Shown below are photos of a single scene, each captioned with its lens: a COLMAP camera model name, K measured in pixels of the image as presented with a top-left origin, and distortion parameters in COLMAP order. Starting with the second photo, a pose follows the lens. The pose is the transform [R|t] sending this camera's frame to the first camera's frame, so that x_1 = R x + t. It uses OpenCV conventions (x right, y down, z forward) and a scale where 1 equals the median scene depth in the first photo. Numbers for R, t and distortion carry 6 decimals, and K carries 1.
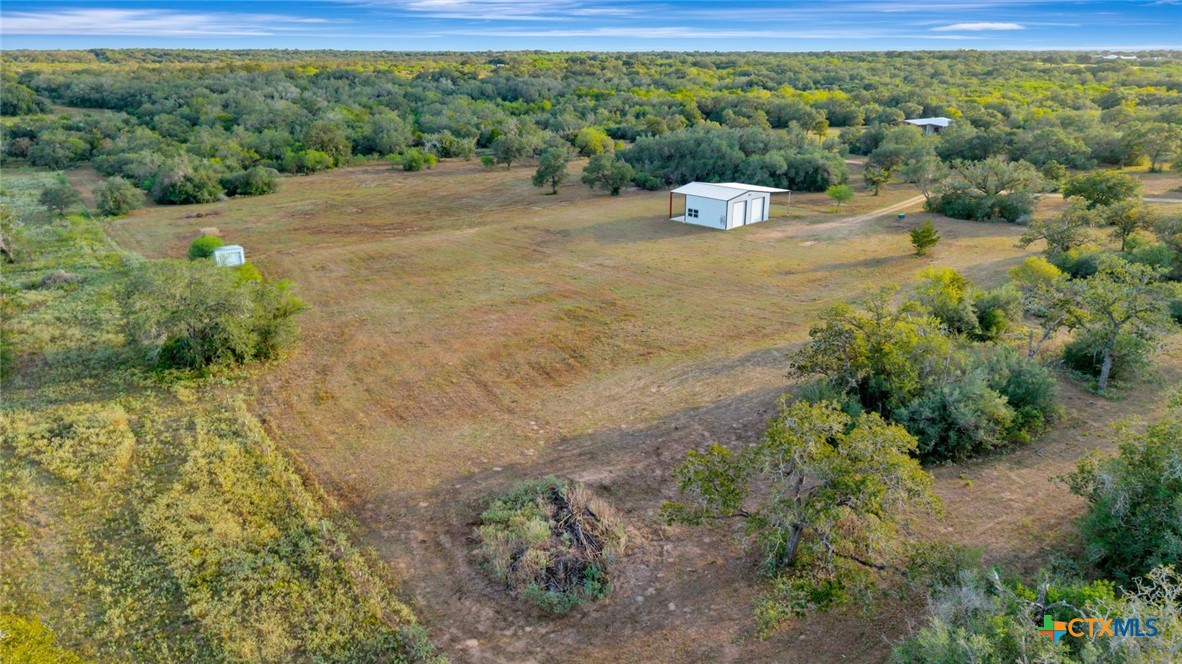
lens RADIAL K [[795.2, 0, 591.0], [0, 795.2, 332.0], [0, 0, 1]] dist [0.052839, -0.045445]
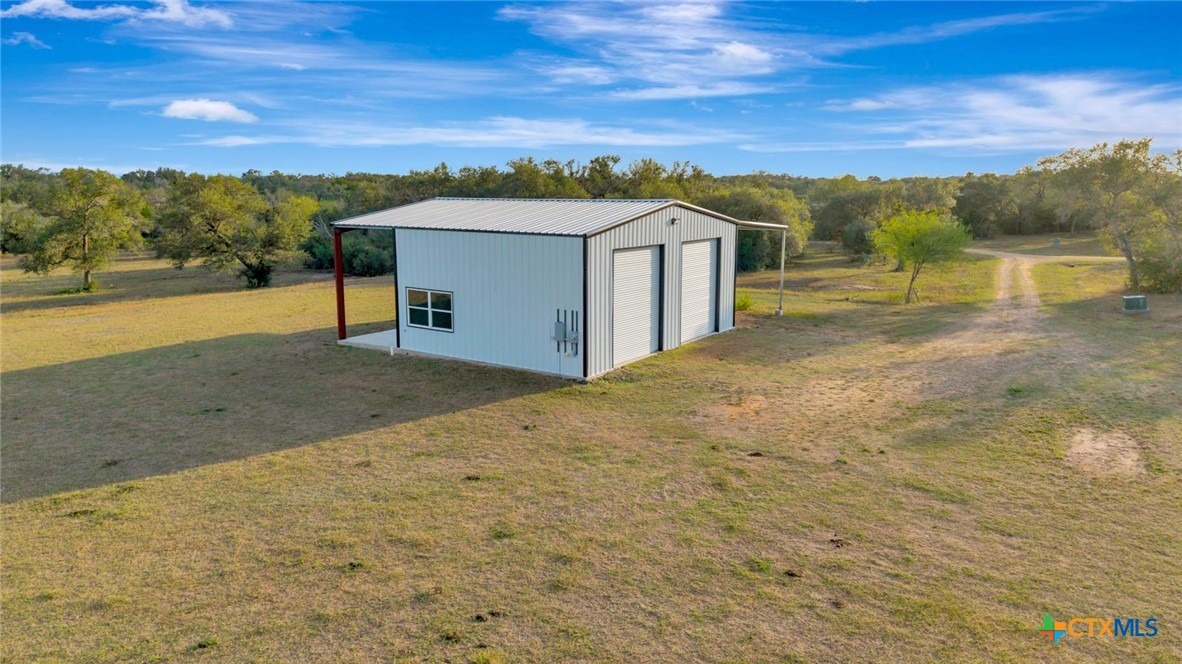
lens RADIAL K [[795.2, 0, 591.0], [0, 795.2, 332.0], [0, 0, 1]] dist [0.052839, -0.045445]
pose [[0.973692, -0.043506, 0.223678, 0.121770], [0.078933, 0.985228, -0.151974, -0.105606], [-0.213762, 0.165631, 0.962742, 0.776511]]
